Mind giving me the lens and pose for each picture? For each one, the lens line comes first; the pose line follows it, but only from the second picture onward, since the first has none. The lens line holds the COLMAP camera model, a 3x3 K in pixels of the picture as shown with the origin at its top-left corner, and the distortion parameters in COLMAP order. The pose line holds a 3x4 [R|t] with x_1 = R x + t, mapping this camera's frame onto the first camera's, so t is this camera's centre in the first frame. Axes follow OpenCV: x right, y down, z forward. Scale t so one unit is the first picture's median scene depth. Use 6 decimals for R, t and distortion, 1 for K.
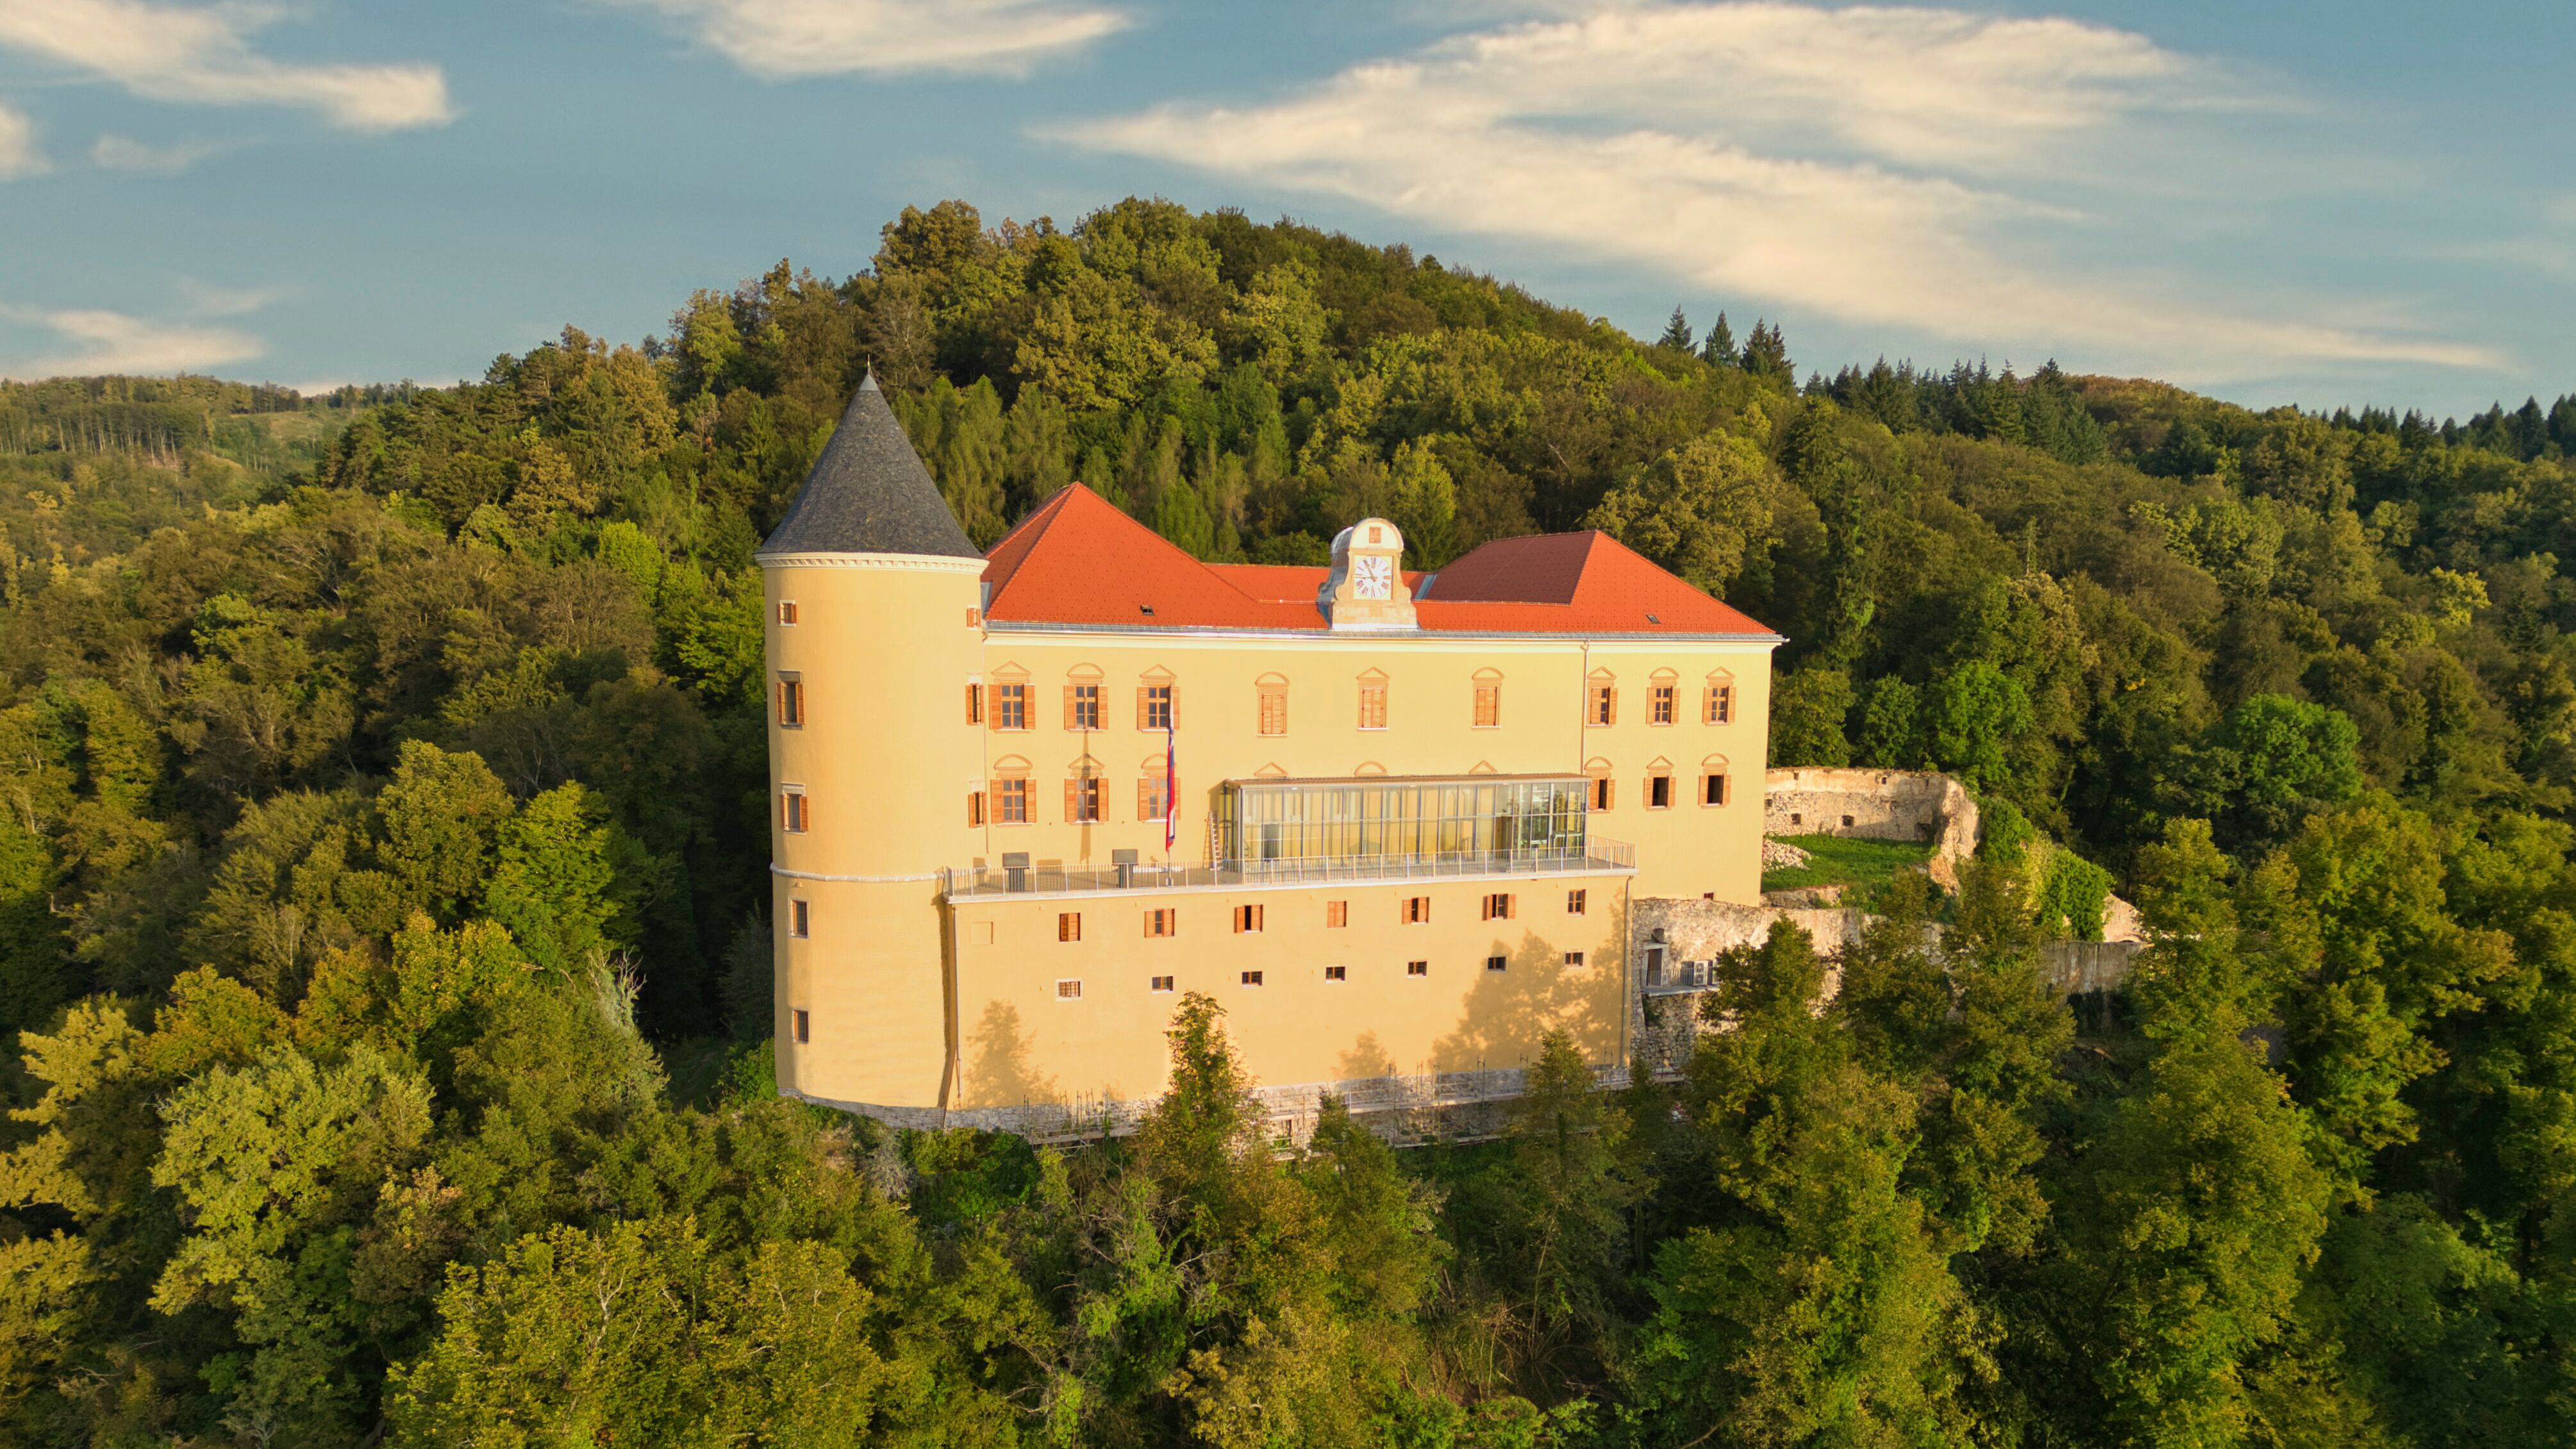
lens RADIAL K [[1807.8, 0, 1281.4], [0, 1807.8, 936.6], [0, 0, 1]] dist [0.079352, -0.086395]
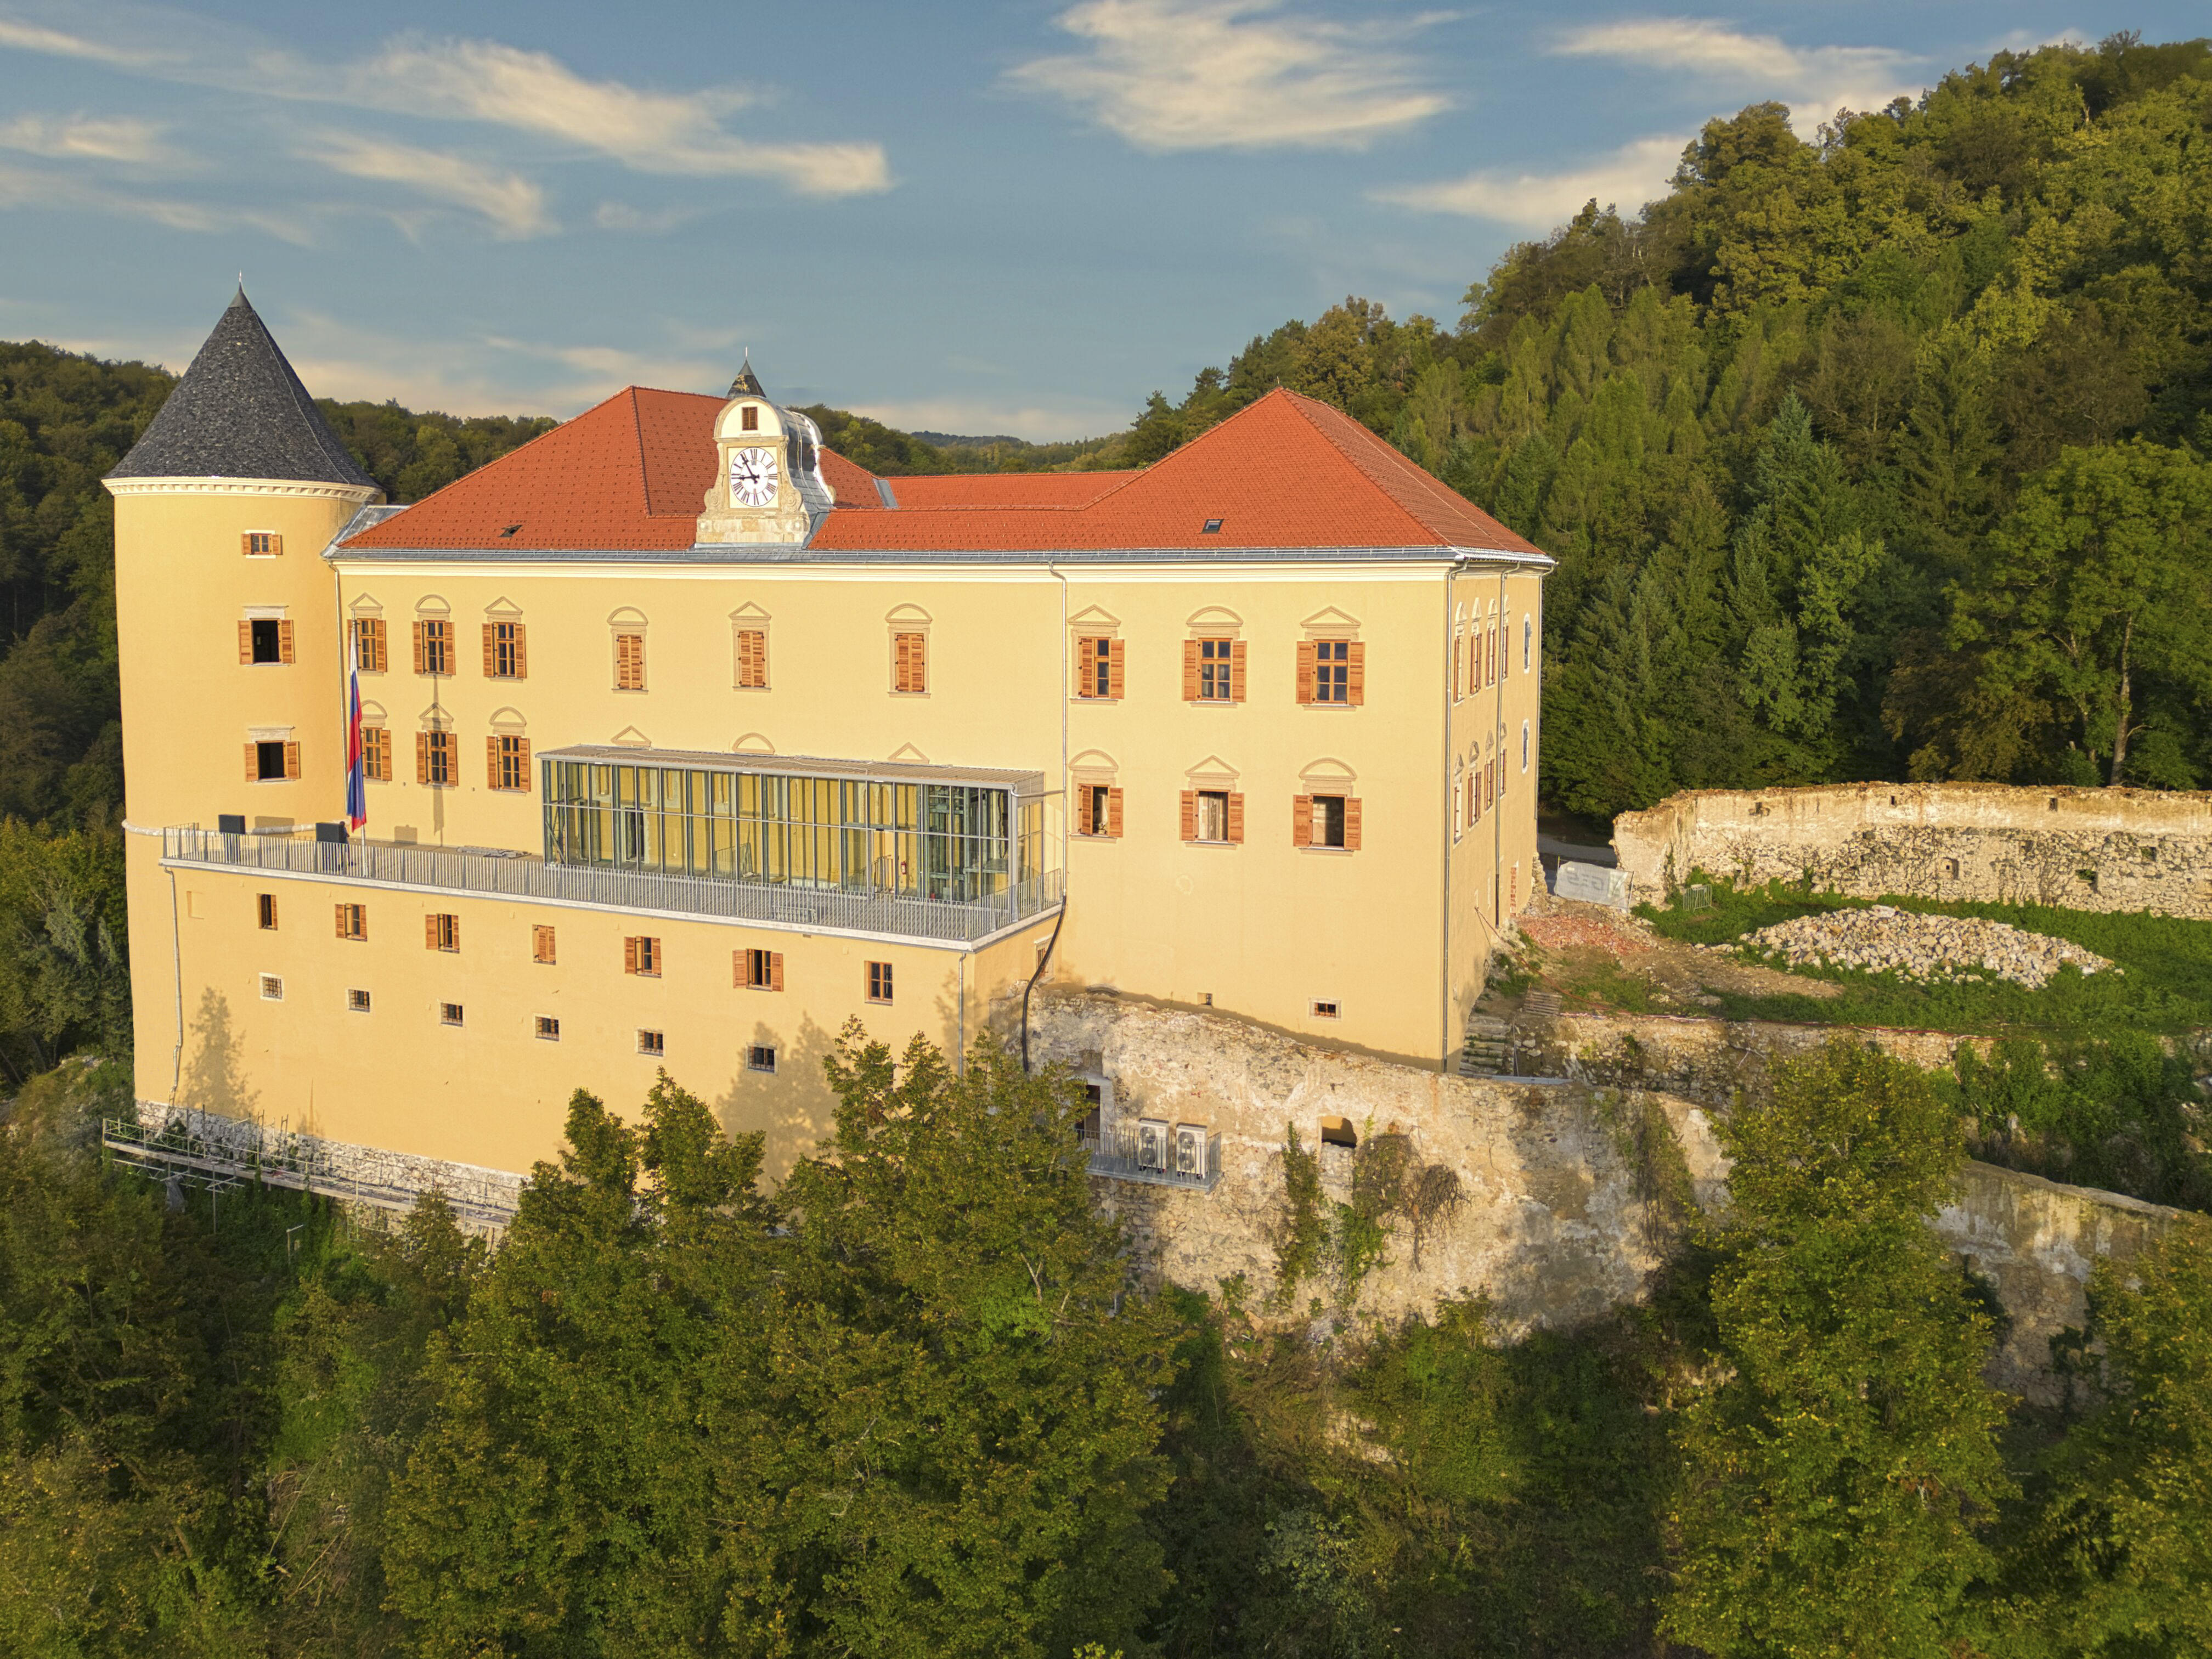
lens RADIAL K [[1630.3, 0, 1111.3], [0, 1630.3, 676.8], [0, 0, 1]] dist [0.053409, -0.026440]
pose [[0.695050, 0.036742, -0.718022, 0.482002], [-0.108139, 0.992674, -0.053883, -0.079170], [0.710782, 0.115098, 0.693932, 0.520958]]
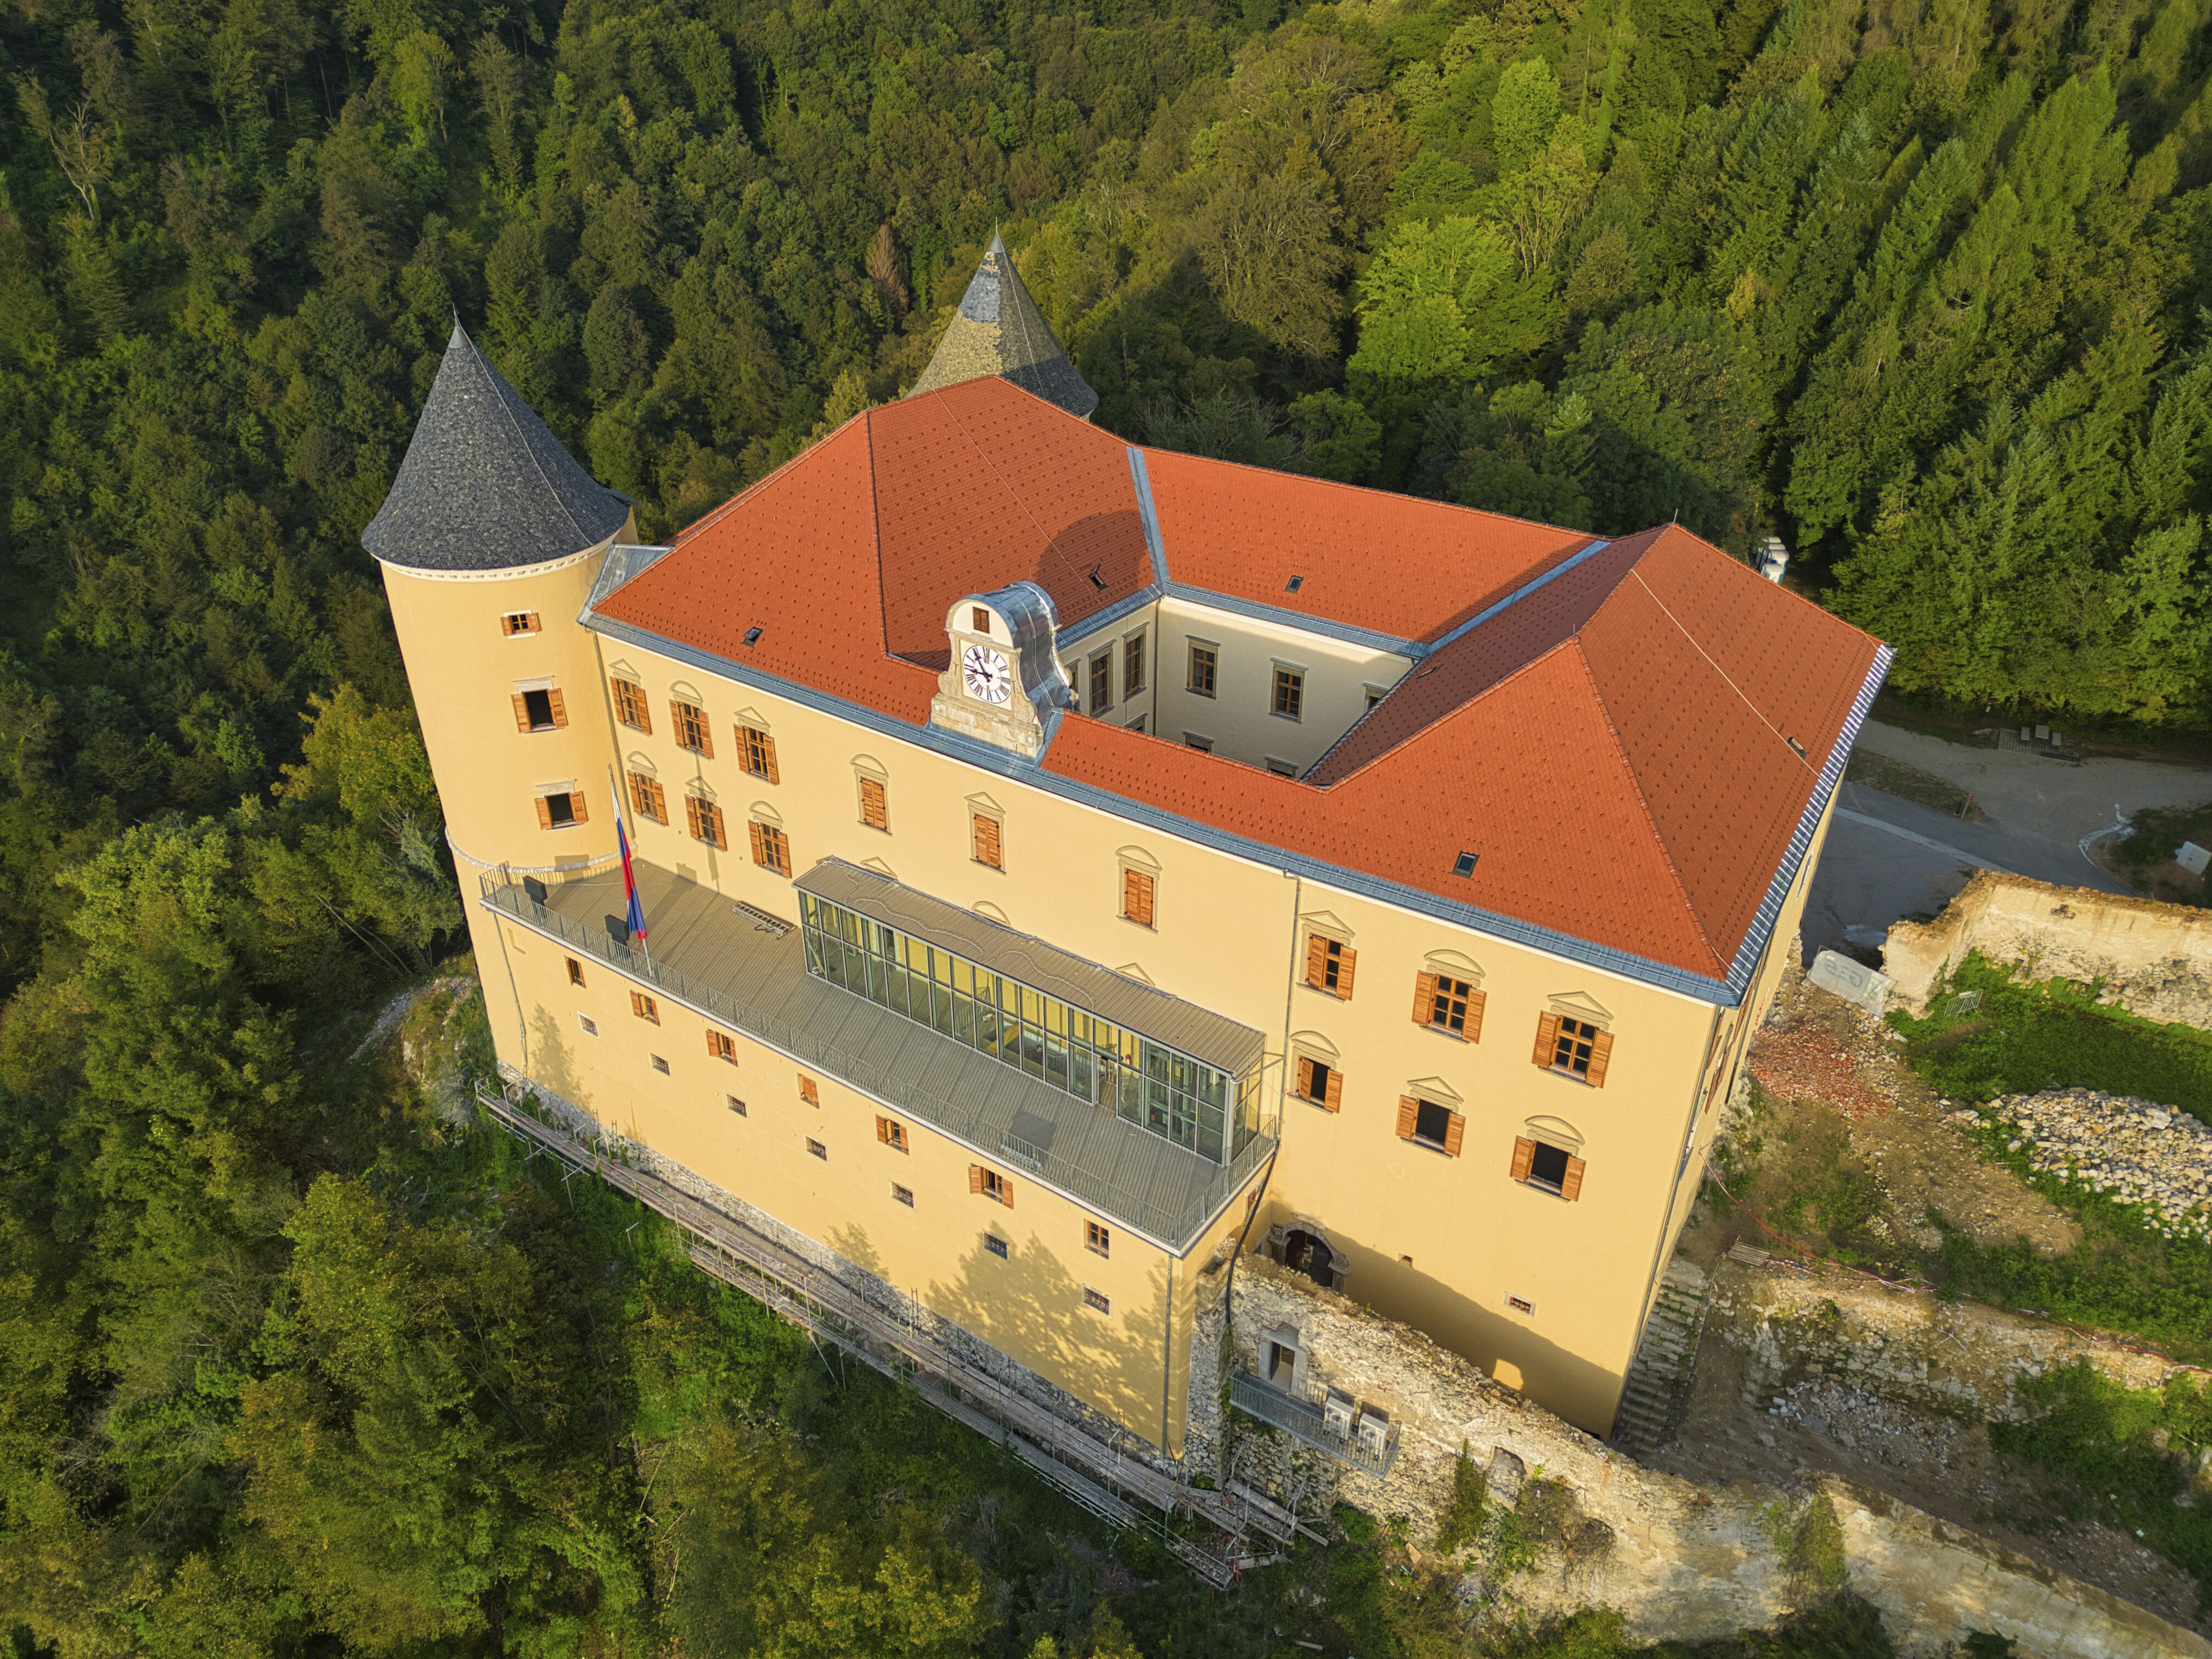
lens RADIAL K [[1561.9, 0, 1106.0], [0, 1561.9, 829.5], [0, 0, 1]] dist [0.076182, -0.078190]
pose [[0.553615, 0.422048, -0.717904, 0.406539], [-0.133109, 0.895827, 0.423999, -0.313835], [0.822066, -0.139173, 0.552122, 0.556149]]
